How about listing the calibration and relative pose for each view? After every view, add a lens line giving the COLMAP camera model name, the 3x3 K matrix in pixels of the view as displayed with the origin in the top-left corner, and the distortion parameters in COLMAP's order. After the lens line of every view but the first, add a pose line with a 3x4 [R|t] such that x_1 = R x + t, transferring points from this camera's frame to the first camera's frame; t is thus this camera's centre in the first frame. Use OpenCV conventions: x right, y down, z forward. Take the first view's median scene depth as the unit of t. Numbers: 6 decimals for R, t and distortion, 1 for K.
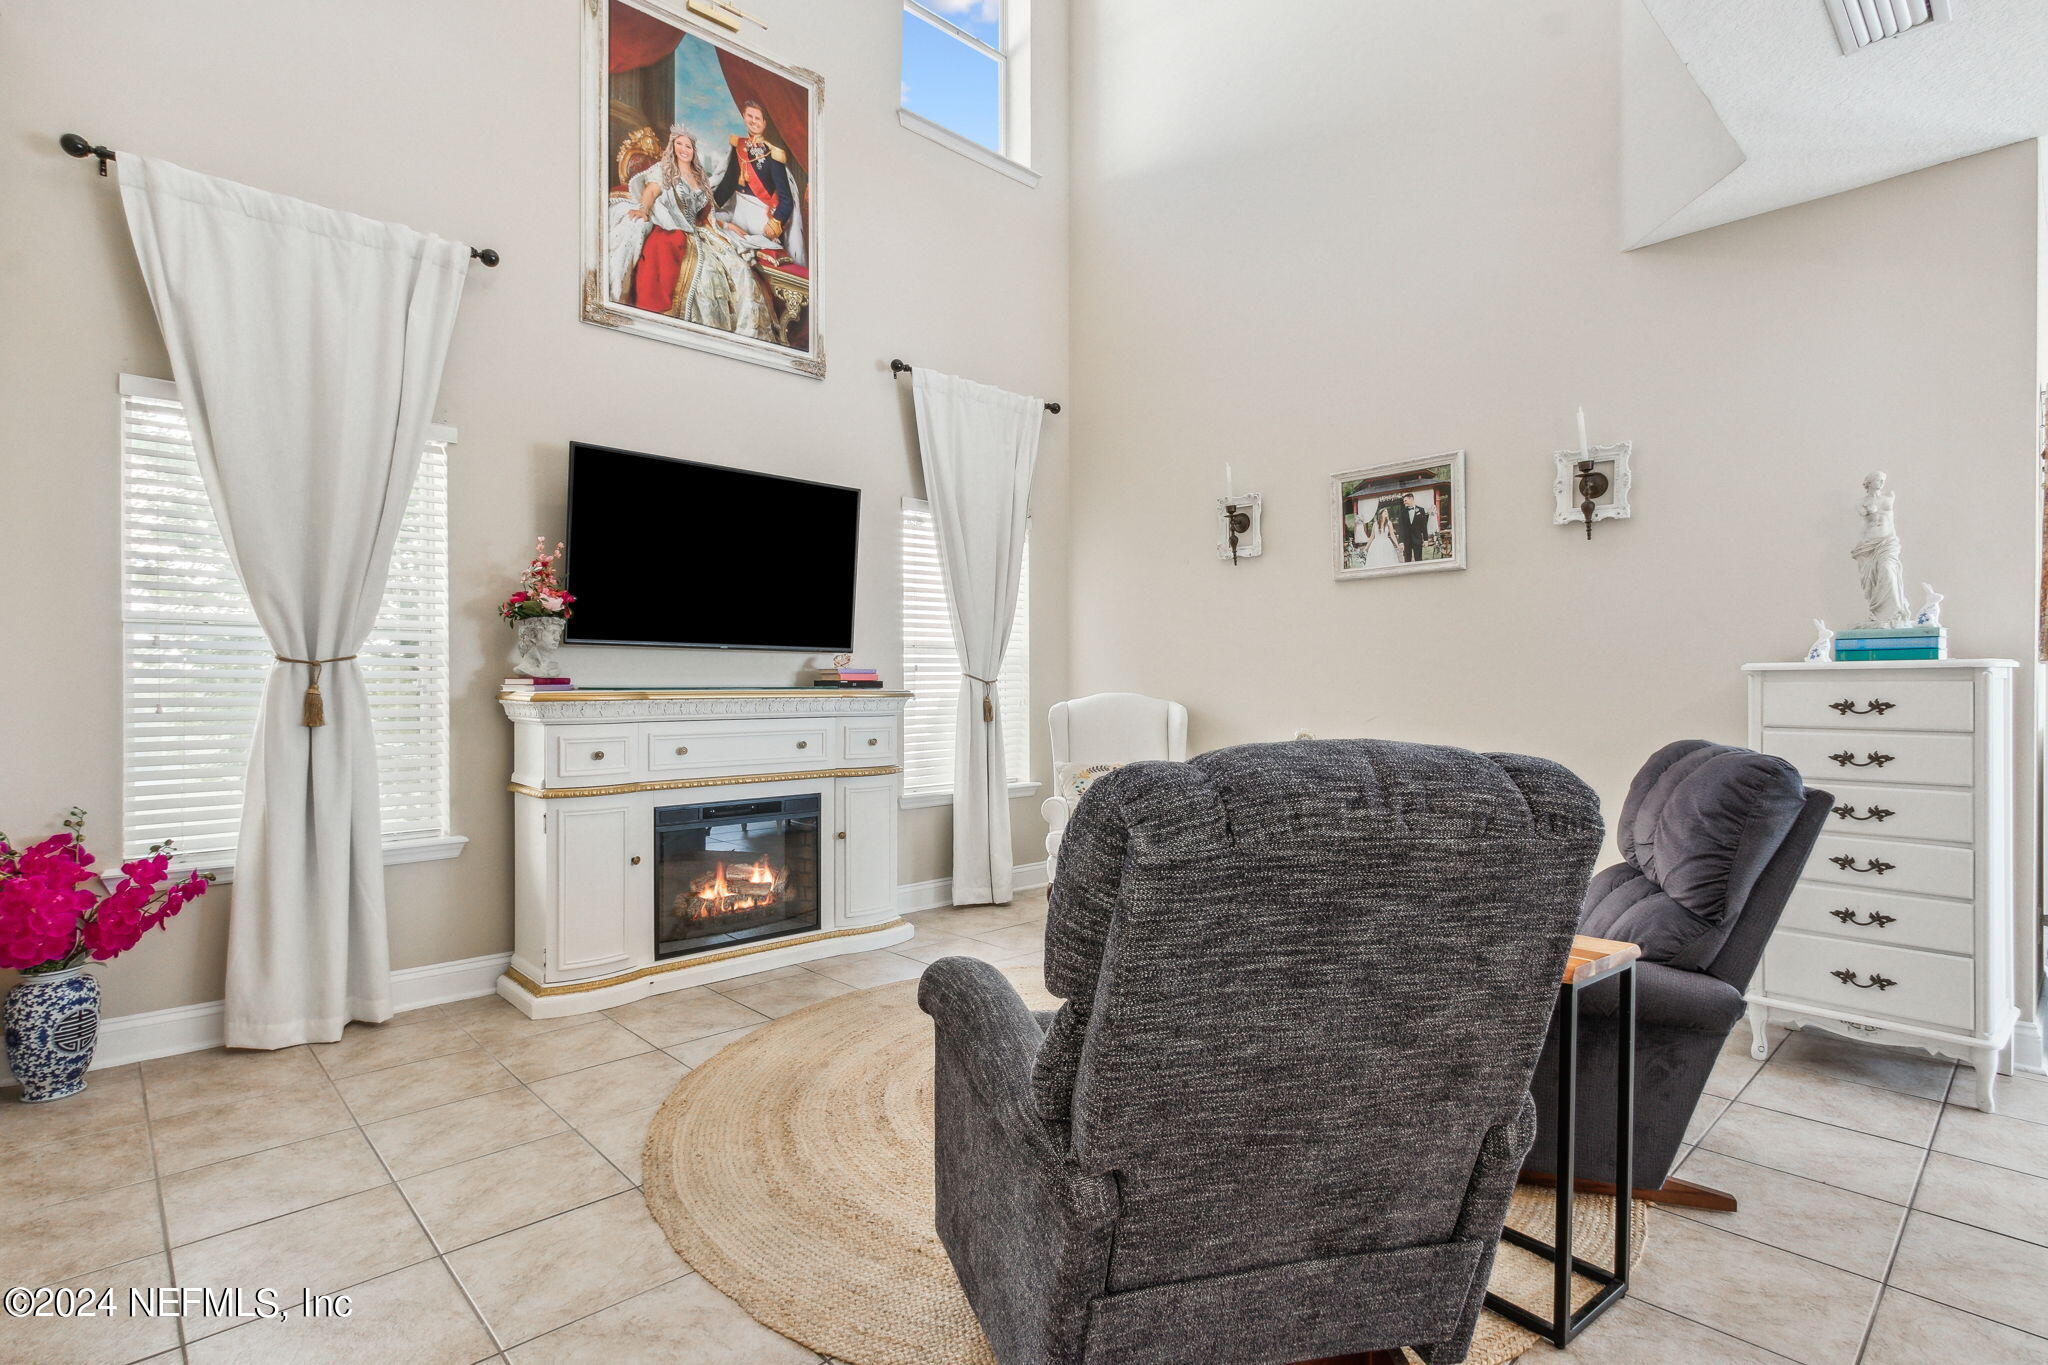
lens RADIAL K [[973.6, 0, 1022.7], [0, 973.6, 681.7], [0, 0, 1]] dist [0.002683, -0.001217]
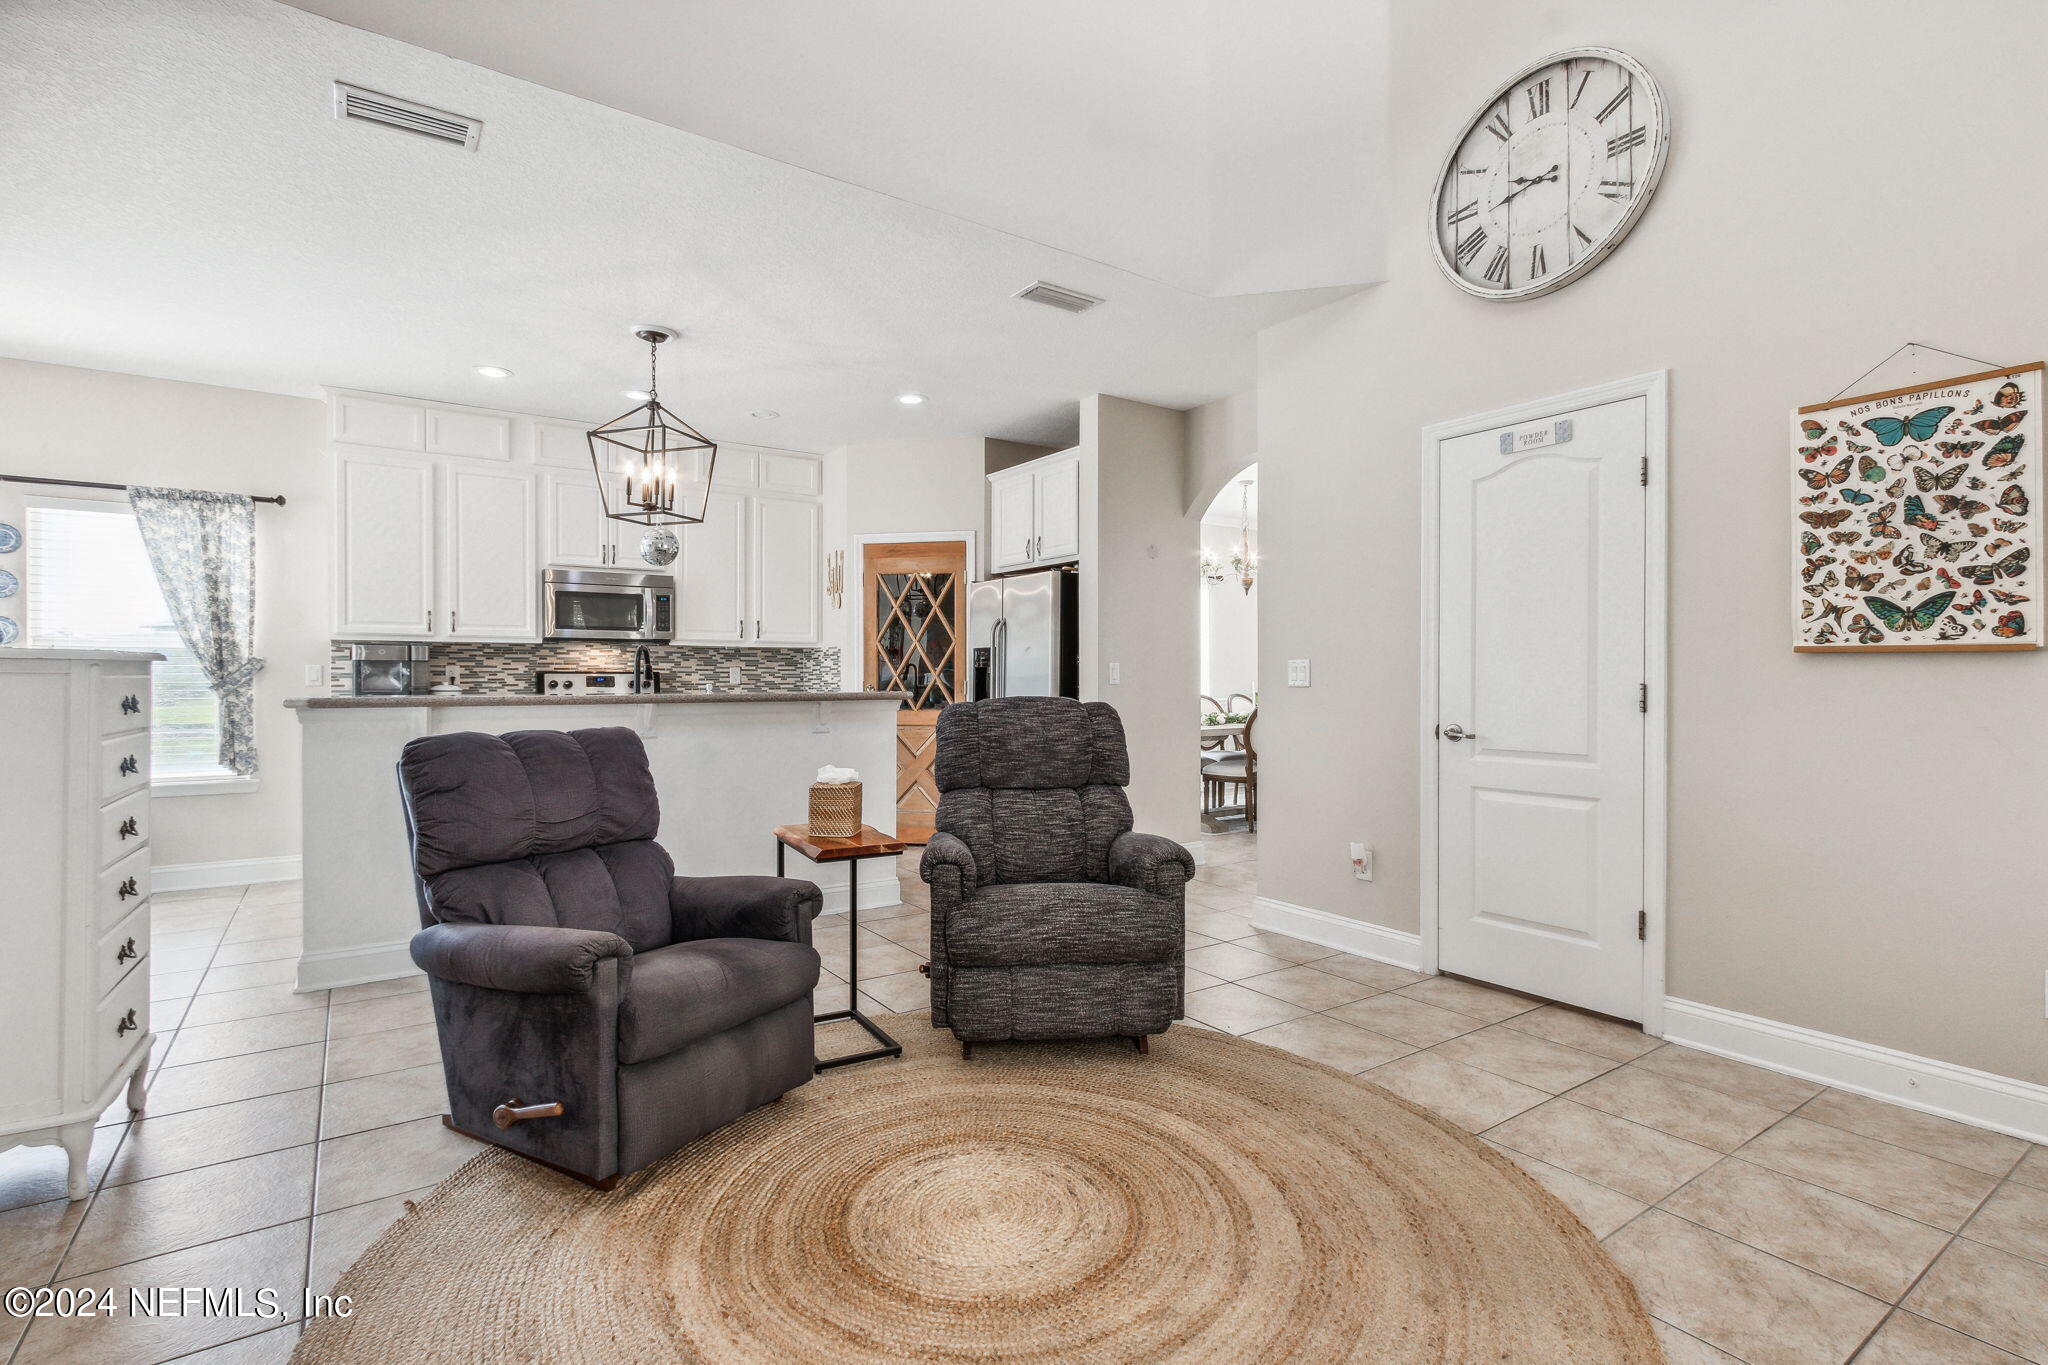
lens RADIAL K [[973.6, 0, 1027.9], [0, 973.6, 677.2], [0, 0, 1]] dist [0.002683, -0.001217]
pose [[-0.989286, 0.001791, 0.145983, -0.052031], [0.002456, 0.999987, 0.004380, -0.003682], [-0.145973, 0.004692, -0.989277, 1.966856]]
